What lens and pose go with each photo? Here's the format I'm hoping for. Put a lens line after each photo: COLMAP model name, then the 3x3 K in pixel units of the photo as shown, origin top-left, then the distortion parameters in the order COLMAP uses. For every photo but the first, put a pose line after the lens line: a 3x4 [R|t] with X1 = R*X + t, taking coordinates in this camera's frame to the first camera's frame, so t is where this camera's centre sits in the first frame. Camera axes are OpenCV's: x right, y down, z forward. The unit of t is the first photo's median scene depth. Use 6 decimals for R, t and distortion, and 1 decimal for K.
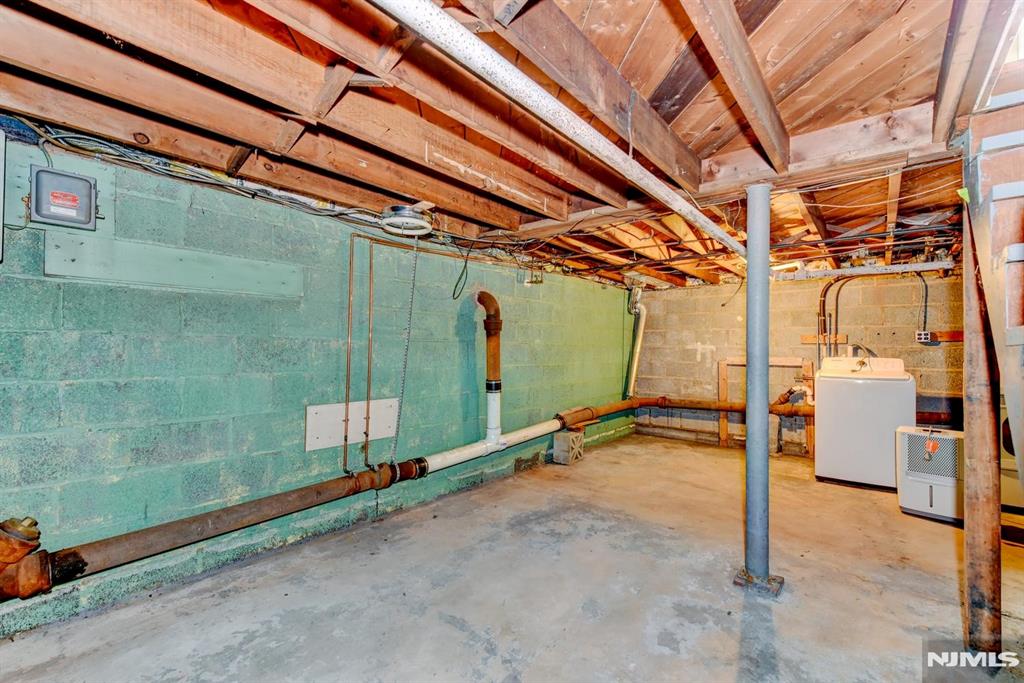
lens RADIAL K [[393.9, 0, 510.5], [0, 393.9, 344.5], [0, 0, 1]] dist [-0.019779, 0.000509]
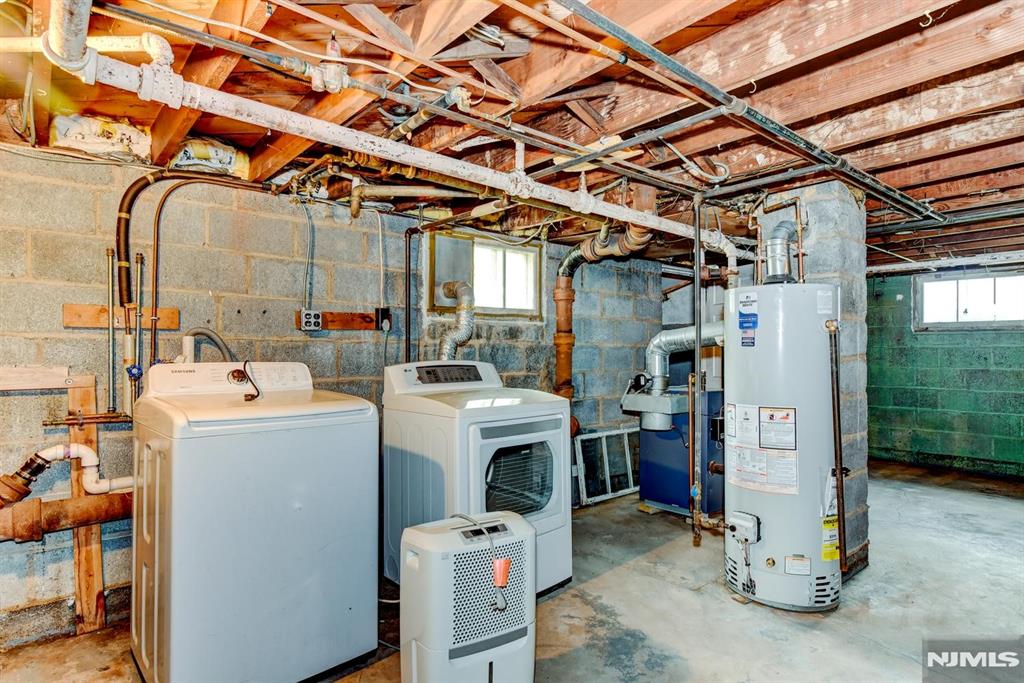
lens RADIAL K [[558.9, 0, 511.8], [0, 558.9, 345.3], [0, 0, 1]] dist [-0.002242, -0.000408]
pose [[0.111226, 0.004234, 0.993786, 0.286101], [-0.011620, 0.999928, -0.002960, 0.011681], [-0.993727, -0.011219, 0.111267, 0.549174]]
